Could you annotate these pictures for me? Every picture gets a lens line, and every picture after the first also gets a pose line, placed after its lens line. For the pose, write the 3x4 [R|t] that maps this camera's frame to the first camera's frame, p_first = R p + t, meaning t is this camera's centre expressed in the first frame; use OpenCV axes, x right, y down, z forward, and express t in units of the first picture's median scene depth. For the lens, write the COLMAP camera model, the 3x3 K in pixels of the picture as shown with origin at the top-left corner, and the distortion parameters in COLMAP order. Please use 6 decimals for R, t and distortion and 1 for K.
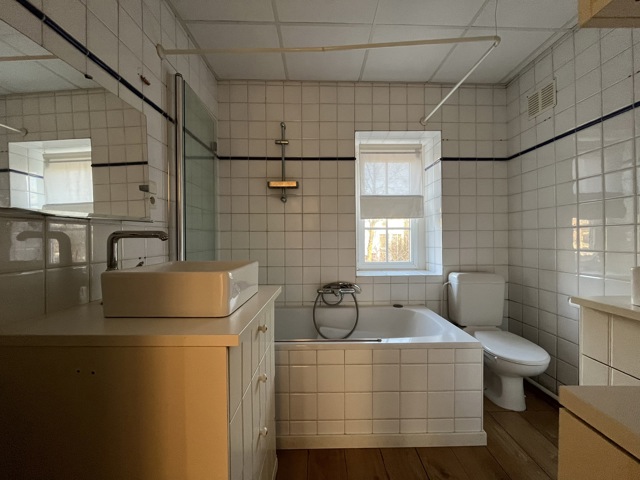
lens RADIAL K [[259.2, 0, 322.0], [0, 259.2, 239.5], [0, 0, 1]] dist [-0.000744, -0.000229]
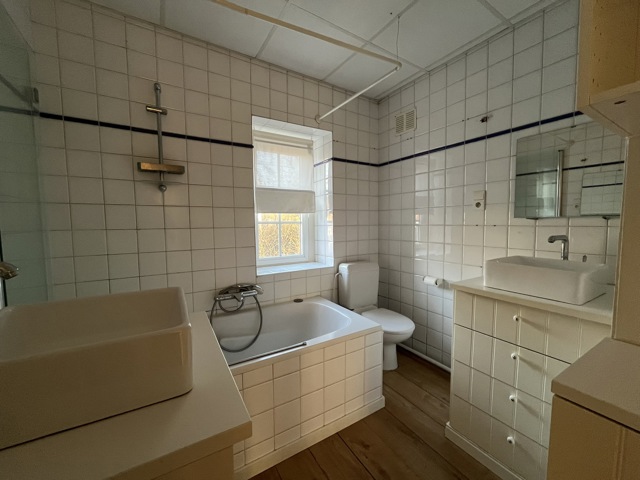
lens RADIAL K [[259.2, 0, 322.0], [0, 259.2, 239.5], [0, 0, 1]] dist [-0.000744, -0.000229]
pose [[0.857518, -0.036585, 0.513152, -0.141461], [0.005514, 0.998064, 0.061944, -0.045741], [-0.514425, -0.050289, 0.856060, 0.093599]]
